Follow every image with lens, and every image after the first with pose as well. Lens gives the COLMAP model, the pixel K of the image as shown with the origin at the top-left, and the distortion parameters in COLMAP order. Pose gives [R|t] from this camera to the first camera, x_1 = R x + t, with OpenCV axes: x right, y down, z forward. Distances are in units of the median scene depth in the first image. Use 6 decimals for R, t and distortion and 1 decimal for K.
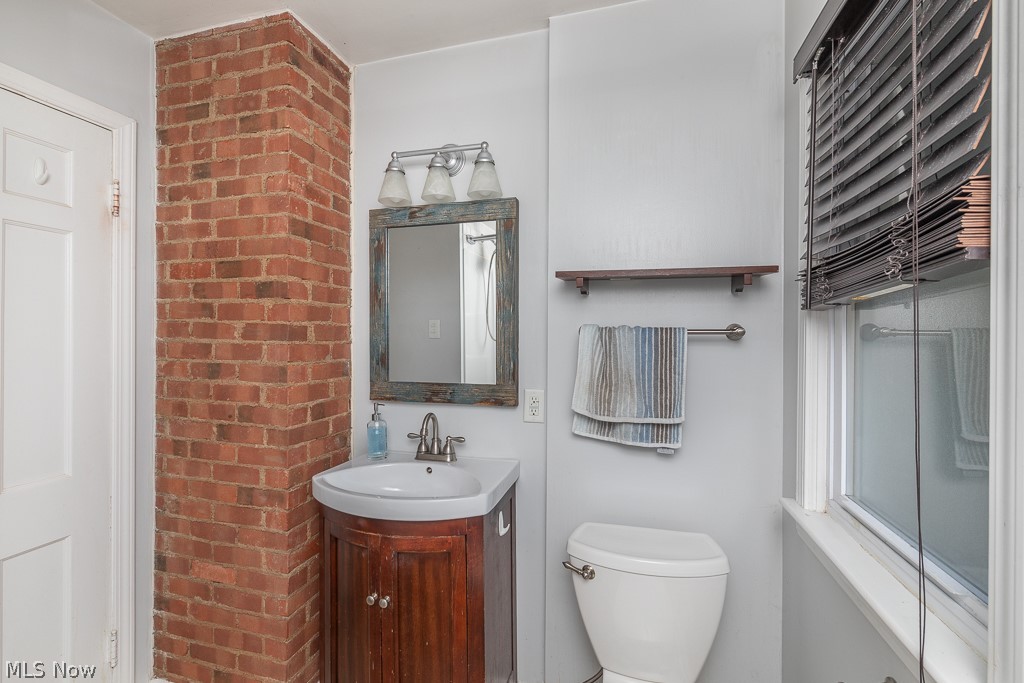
lens RADIAL K [[443.2, 0, 512.0], [0, 443.2, 341.5], [0, 0, 1]] dist [0.001355, -0.000069]
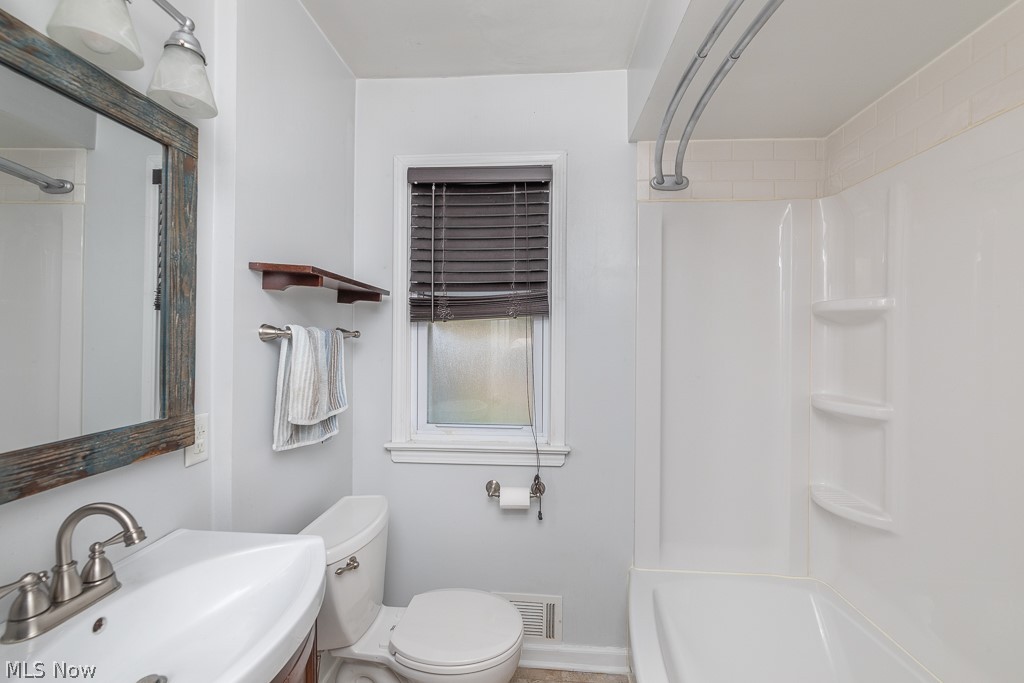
lens RADIAL K [[443.2, 0, 512.0], [0, 443.2, 341.5], [0, 0, 1]] dist [0.001355, -0.000069]
pose [[-0.203552, -0.014658, 0.978954, -0.726004], [-0.002465, 0.999892, 0.014459, -0.017469], [-0.979061, 0.000531, -0.203566, 0.661960]]
